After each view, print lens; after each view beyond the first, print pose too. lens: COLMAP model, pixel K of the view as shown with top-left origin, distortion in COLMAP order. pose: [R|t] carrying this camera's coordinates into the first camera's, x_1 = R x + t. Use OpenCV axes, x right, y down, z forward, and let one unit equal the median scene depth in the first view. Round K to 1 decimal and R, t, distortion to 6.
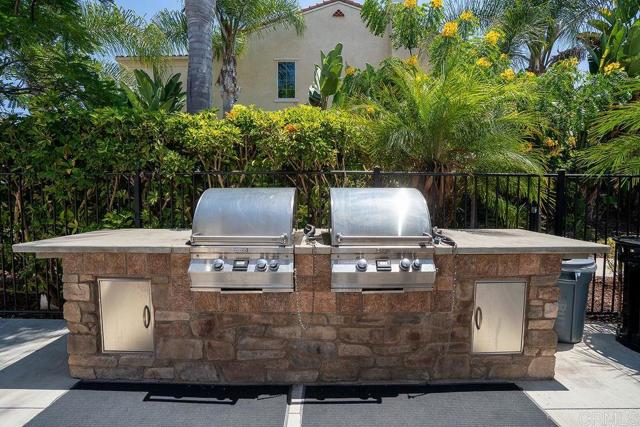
lens RADIAL K [[302.7, 0, 309.4], [0, 302.7, 213.1], [0, 0, 1]] dist [-0.041559, 0.001259]
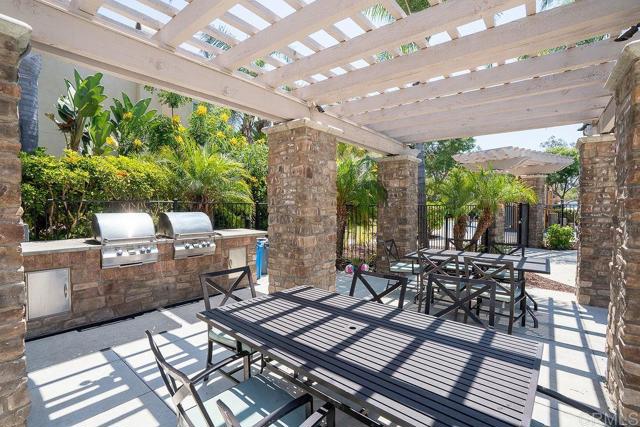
lens RADIAL K [[302.7, 0, 309.4], [0, 302.7, 213.1], [0, 0, 1]] dist [-0.041559, 0.001259]
pose [[0.658108, -0.016063, 0.752752, -0.906750], [0.037721, 0.999220, -0.011656, -0.021051], [-0.751978, 0.036065, 0.658201, -1.196064]]
